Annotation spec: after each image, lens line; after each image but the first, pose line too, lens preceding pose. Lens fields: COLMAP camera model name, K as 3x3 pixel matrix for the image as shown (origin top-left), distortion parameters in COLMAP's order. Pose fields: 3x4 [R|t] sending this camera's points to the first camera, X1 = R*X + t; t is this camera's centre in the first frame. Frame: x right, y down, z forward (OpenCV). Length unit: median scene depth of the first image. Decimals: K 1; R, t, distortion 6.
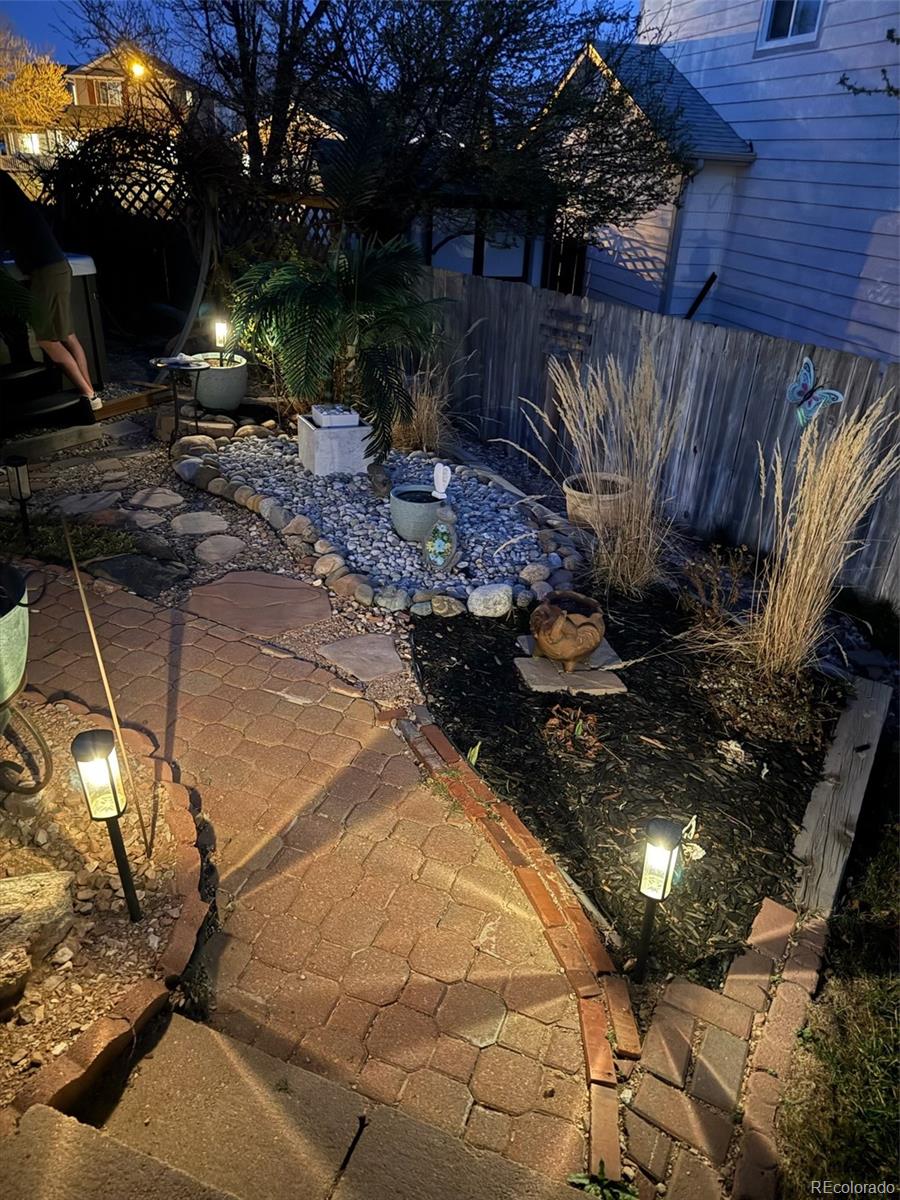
lens RADIAL K [[832.8, 0, 450.0], [0, 832.8, 600.0], [0, 0, 1]] dist [-0.001861, -0.000236]
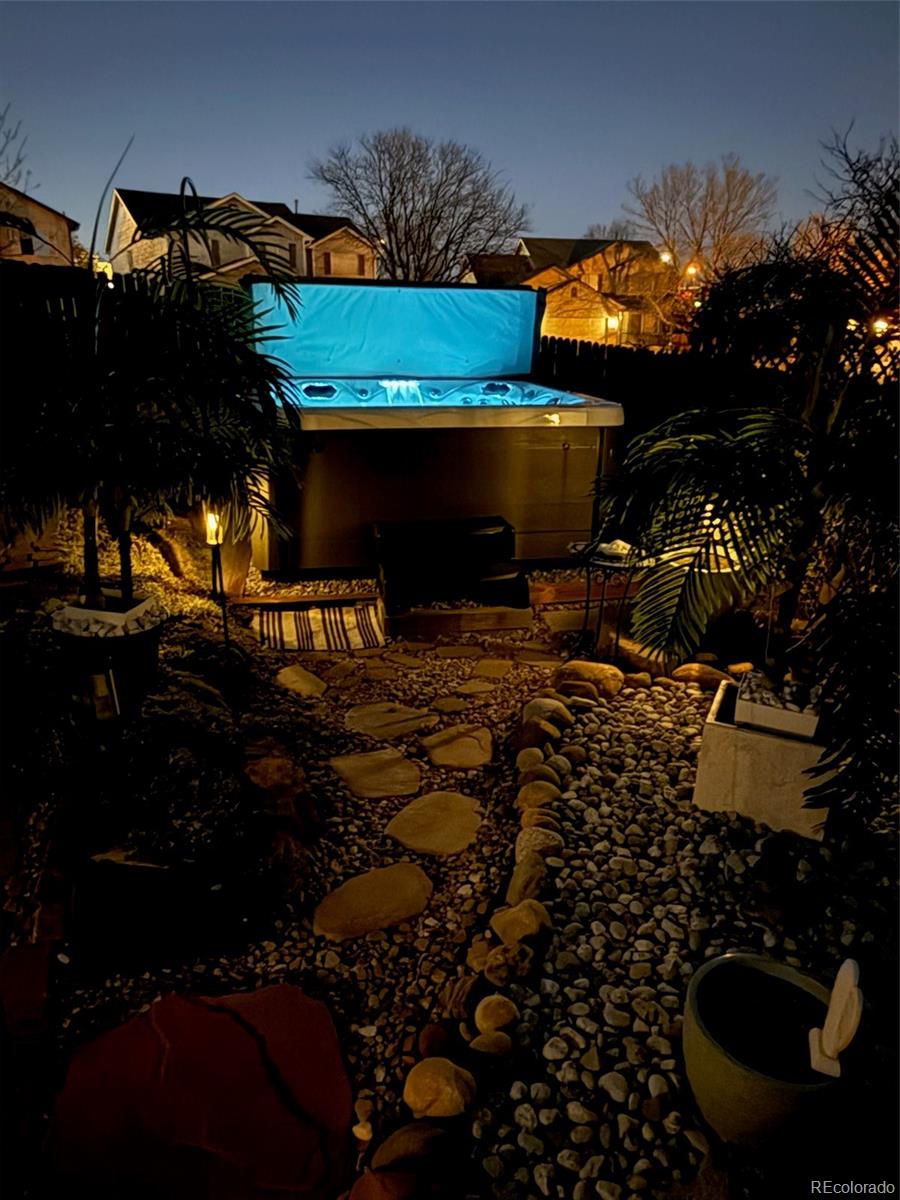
lens RADIAL K [[809.3, 0, 450.0], [0, 809.3, 600.0], [0, 0, 1]] dist [0.003743, 0.001192]
pose [[0.648930, 0.206965, -0.732158, 0.081632], [-0.331090, 0.943218, -0.026826, -0.204312], [0.685033, 0.259818, 0.680606, 0.517439]]
